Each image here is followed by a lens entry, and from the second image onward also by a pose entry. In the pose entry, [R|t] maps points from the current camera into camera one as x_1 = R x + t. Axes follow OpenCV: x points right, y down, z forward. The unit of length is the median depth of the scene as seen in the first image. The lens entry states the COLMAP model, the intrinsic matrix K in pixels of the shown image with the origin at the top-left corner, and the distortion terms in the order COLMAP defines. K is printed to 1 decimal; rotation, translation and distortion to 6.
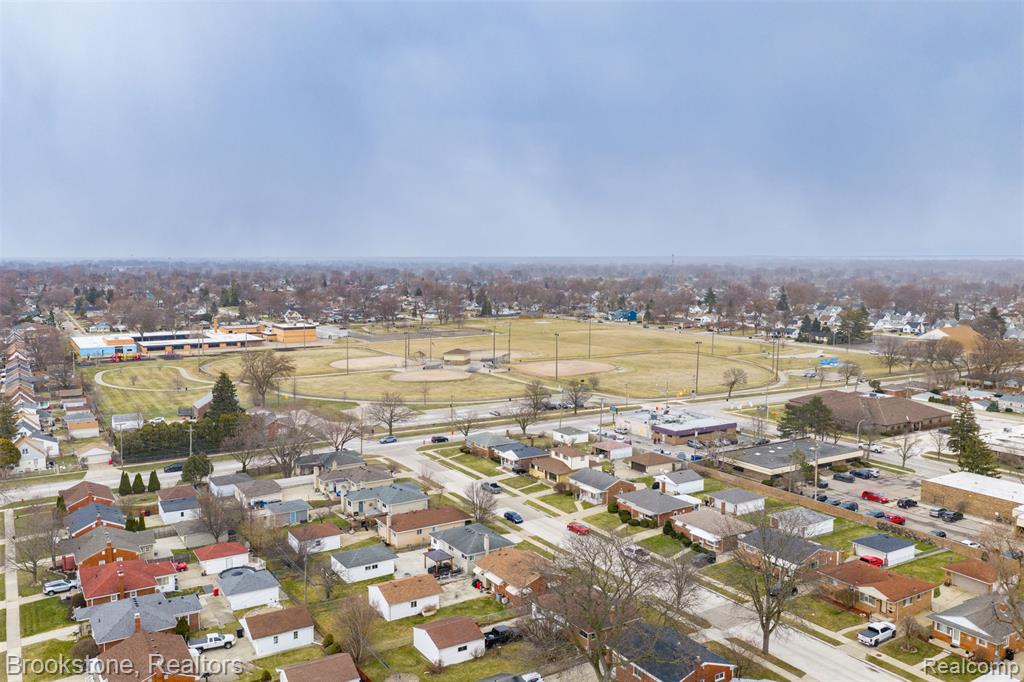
lens RADIAL K [[840.1, 0, 512.0], [0, 840.1, 341.0], [0, 0, 1]] dist [0.042476, -0.077808]
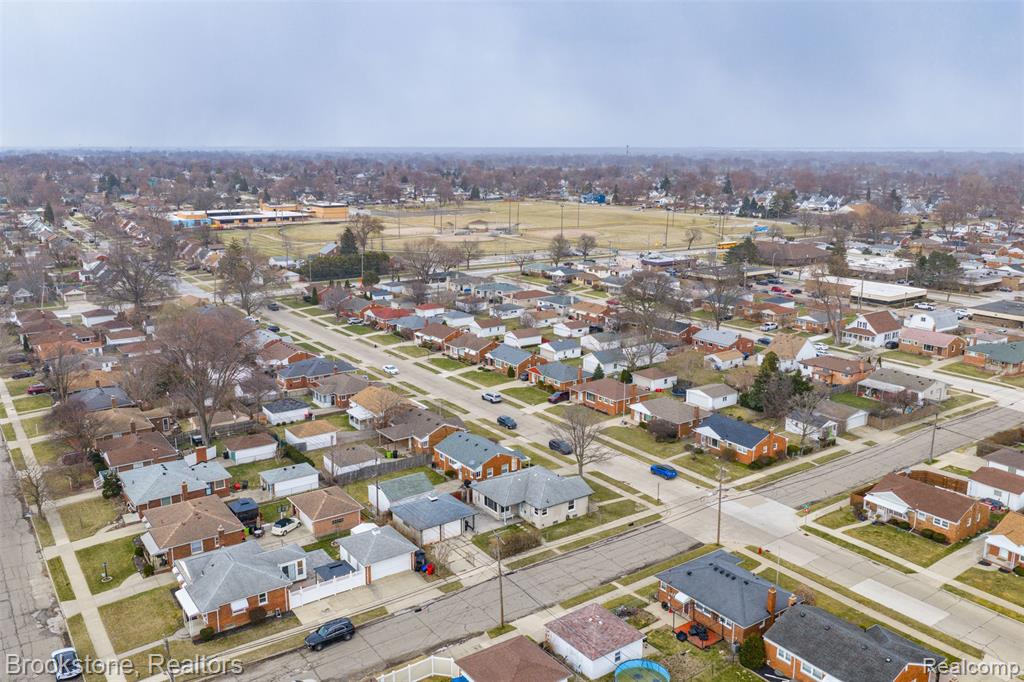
lens RADIAL K [[840.1, 0, 512.0], [0, 840.1, 341.0], [0, 0, 1]] dist [0.042476, -0.077808]
pose [[0.997905, -0.011388, 0.063679, -0.074754], [0.003290, 0.992044, 0.125849, 0.023917], [-0.064605, -0.125376, 0.990004, -0.228123]]
